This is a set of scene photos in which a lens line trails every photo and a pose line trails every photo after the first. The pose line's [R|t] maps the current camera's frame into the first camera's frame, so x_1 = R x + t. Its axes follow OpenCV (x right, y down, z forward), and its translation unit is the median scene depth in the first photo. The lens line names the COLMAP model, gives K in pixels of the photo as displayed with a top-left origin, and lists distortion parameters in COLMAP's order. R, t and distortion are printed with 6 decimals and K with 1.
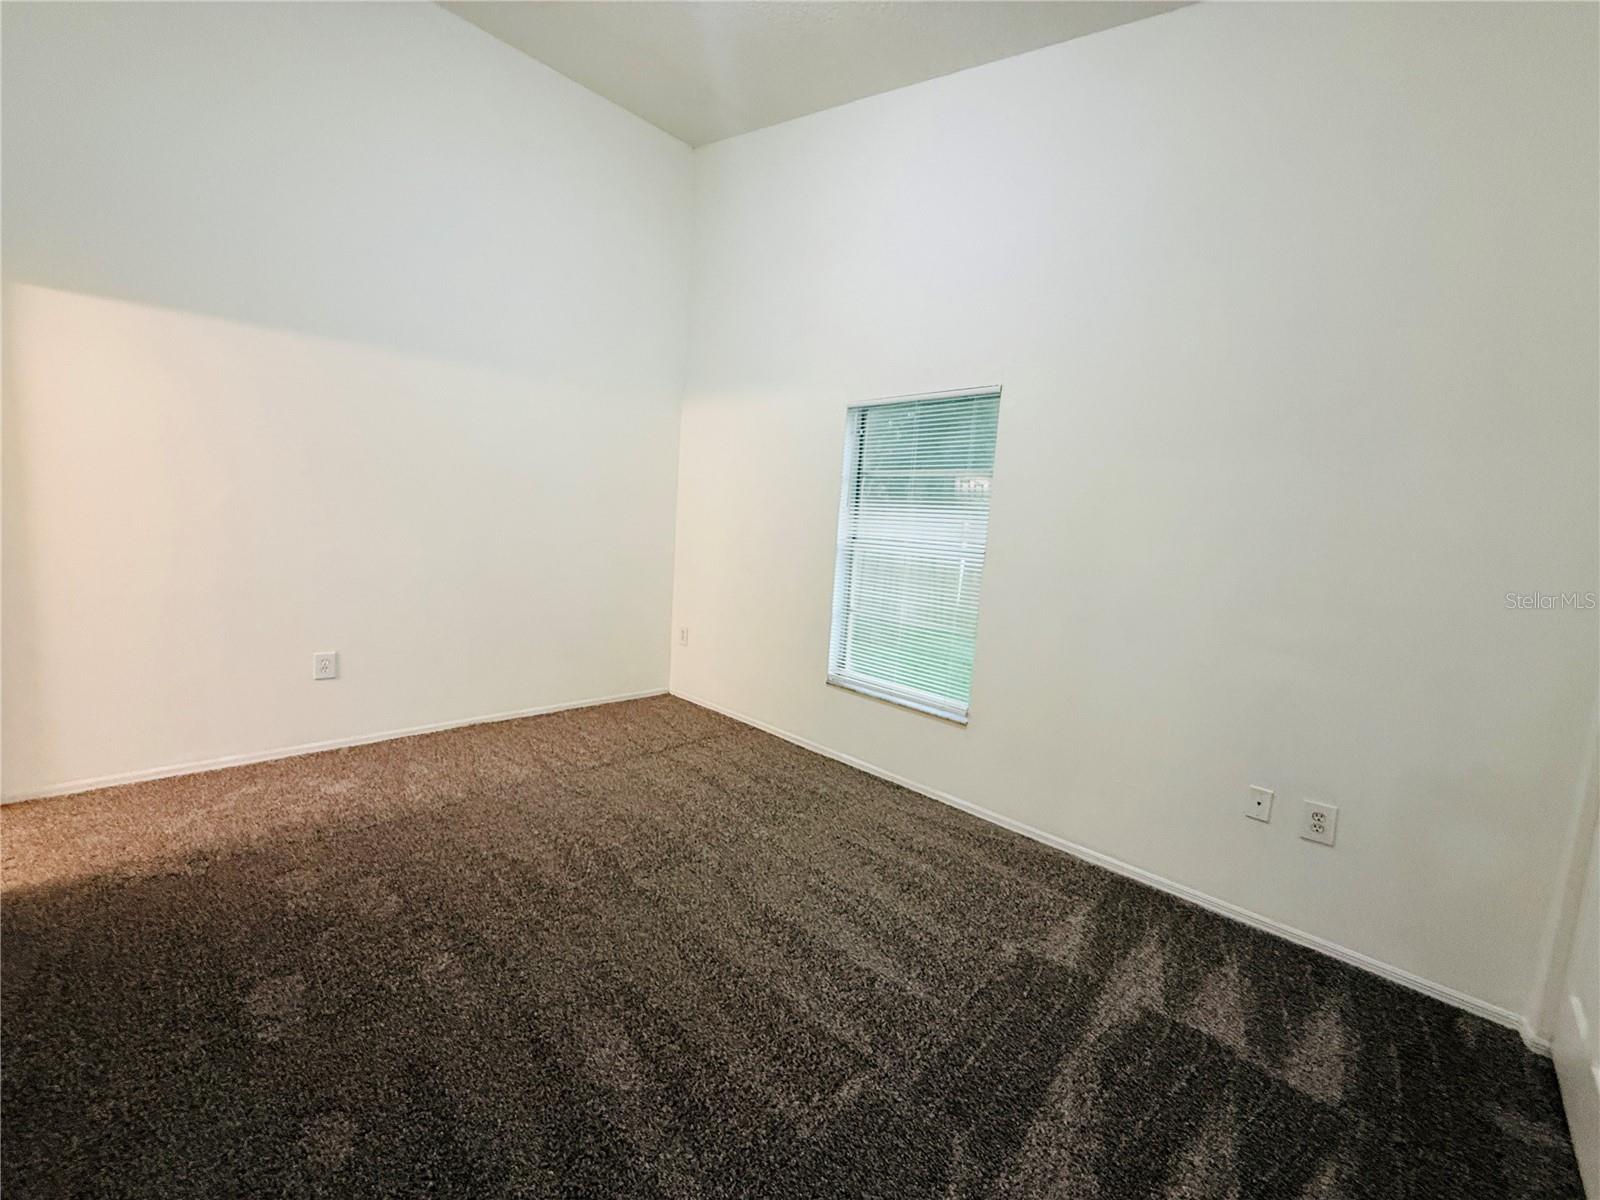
lens RADIAL K [[640.4, 0, 796.7], [0, 640.4, 600.0], [0, 0, 1]] dist [-0.000172, 0.000203]
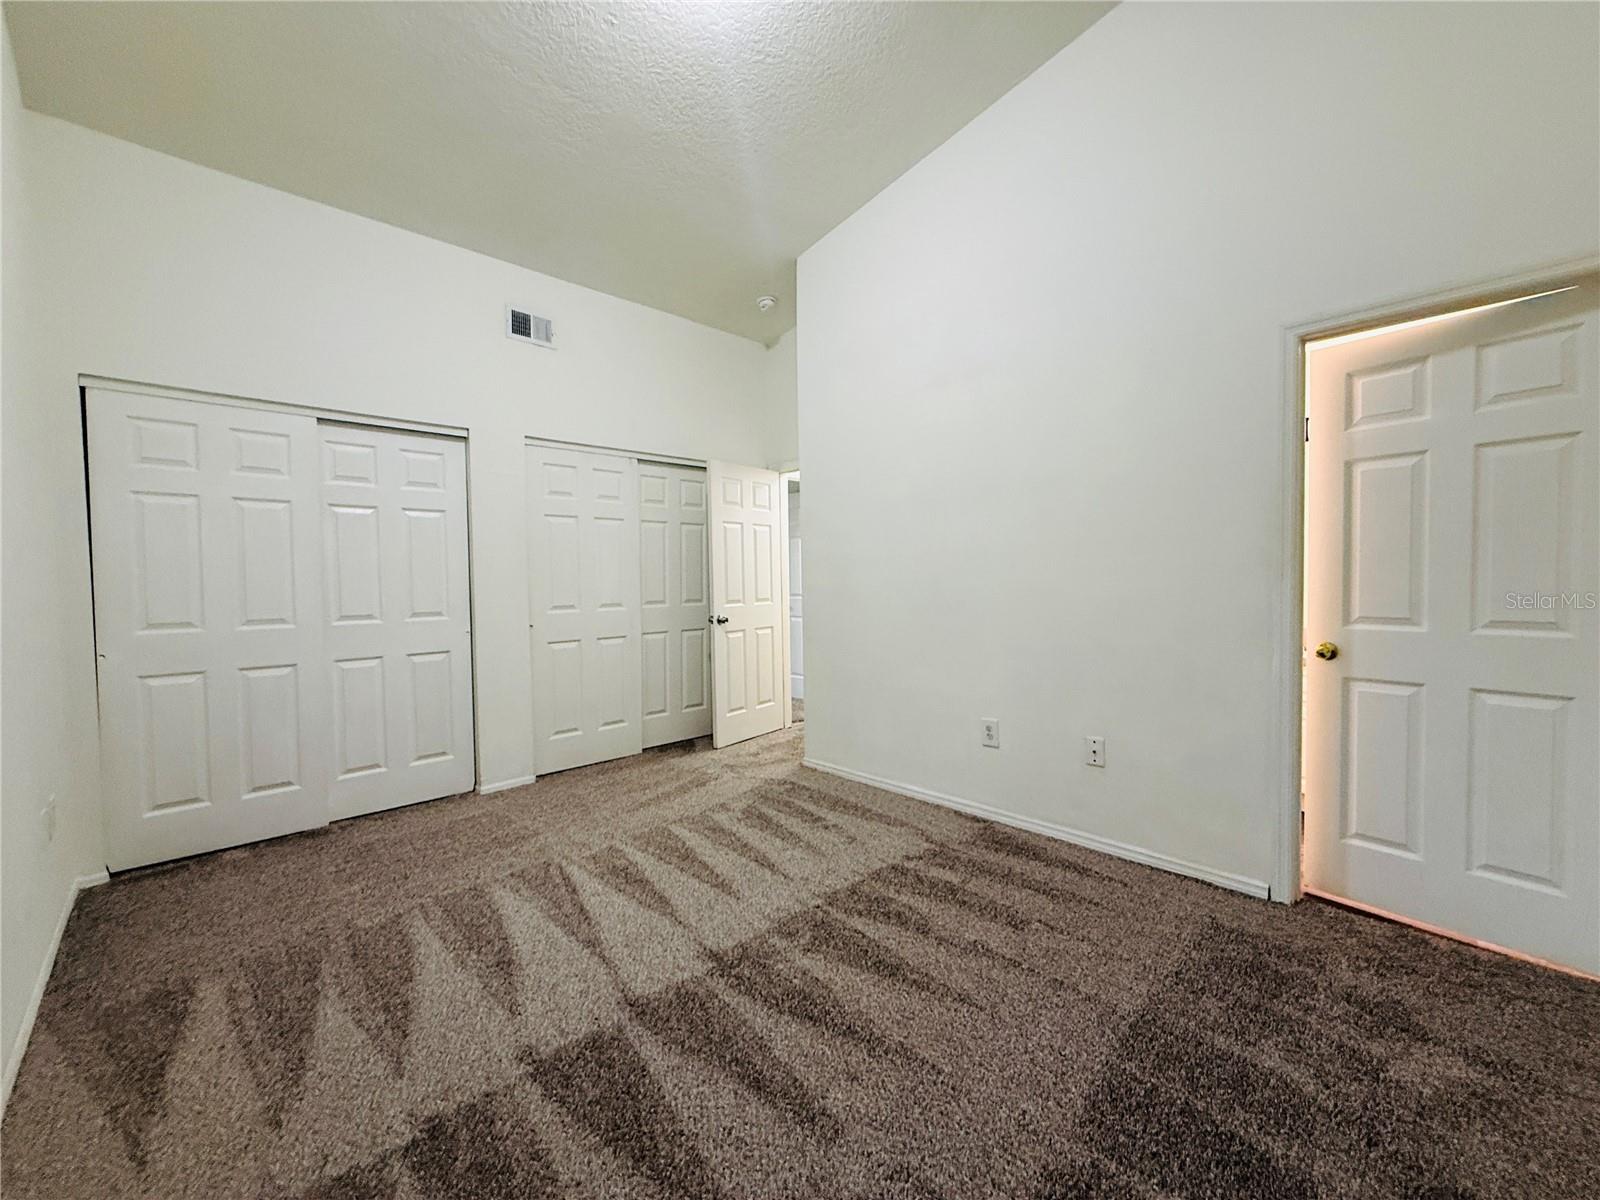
lens RADIAL K [[640.4, 0, 796.7], [0, 640.4, 600.0], [0, 0, 1]] dist [-0.000172, 0.000203]
pose [[-0.998492, -0.053059, 0.014085, -0.269614], [-0.050305, 0.987069, 0.152195, -0.150327], [-0.021978, 0.151257, -0.988250, 1.394471]]
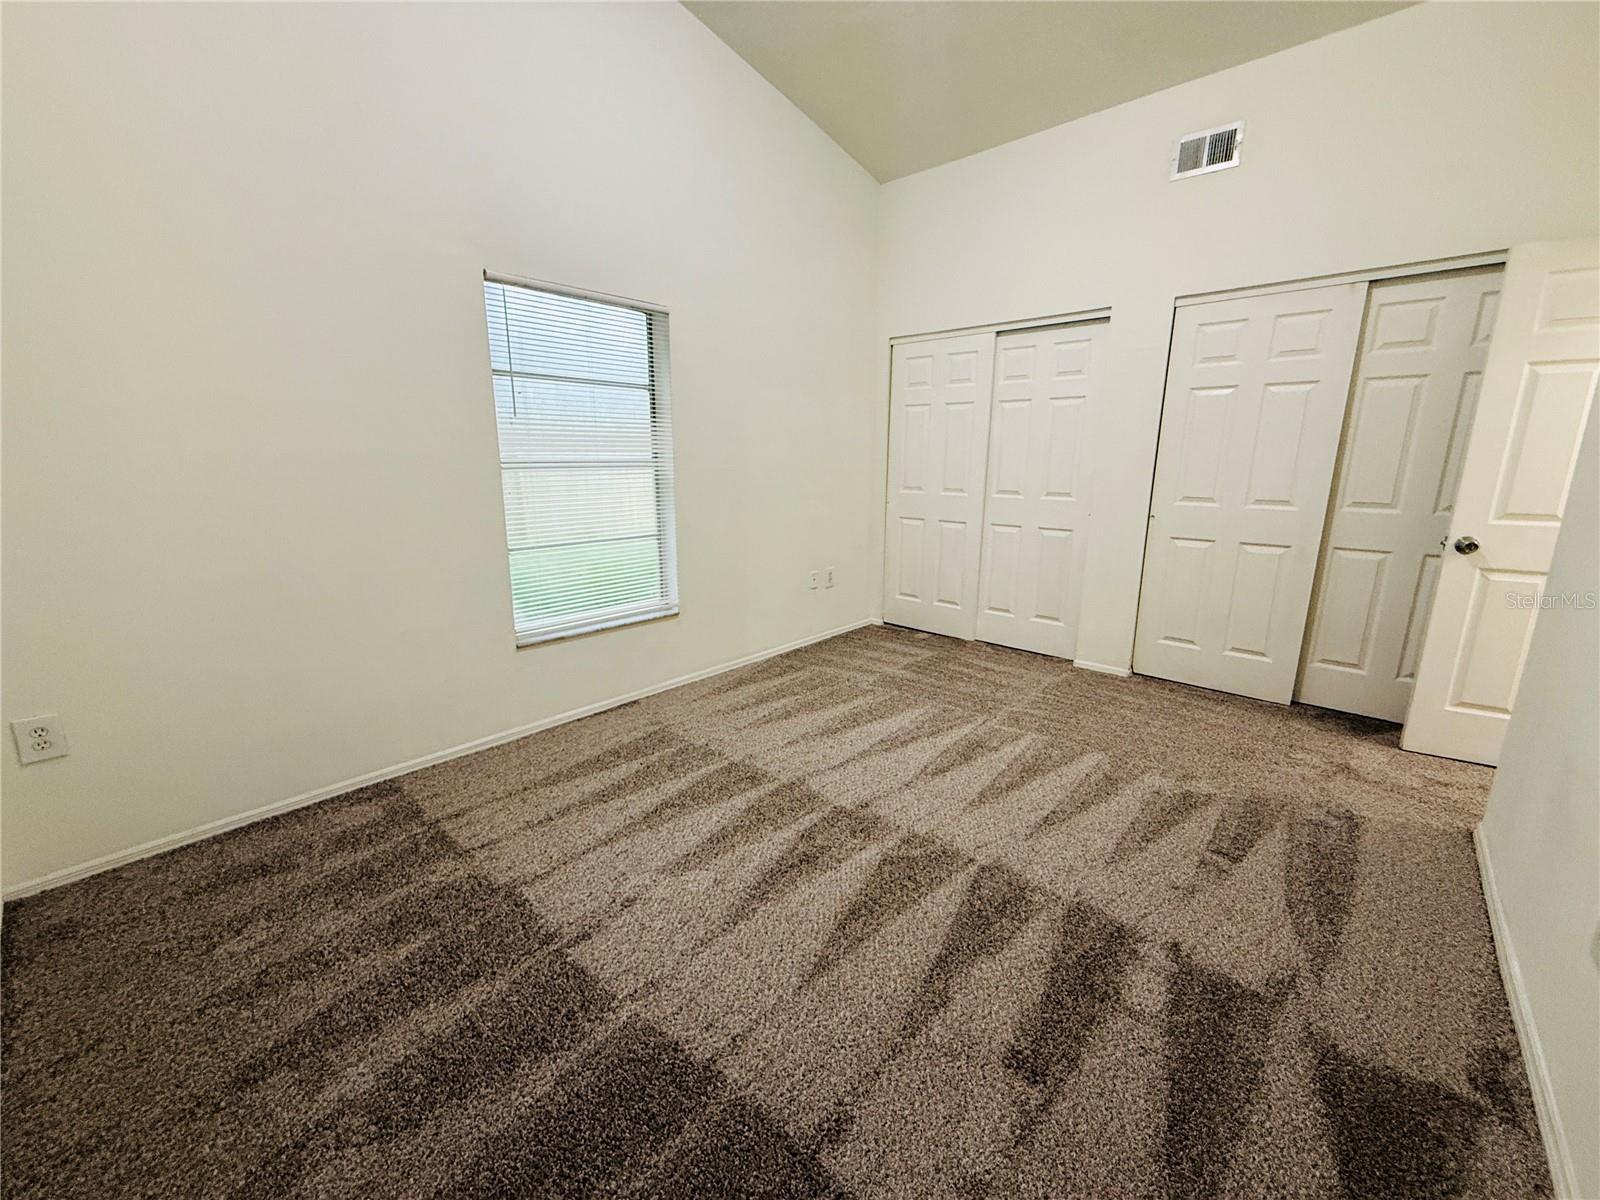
lens RADIAL K [[640.4, 0, 796.7], [0, 640.4, 600.0], [0, 0, 1]] dist [-0.000172, 0.000203]
pose [[-0.051584, -0.282756, 0.957804, -0.876428], [0.109027, 0.951754, 0.286841, -0.141472], [-0.992699, 0.119223, -0.018267, 0.833782]]
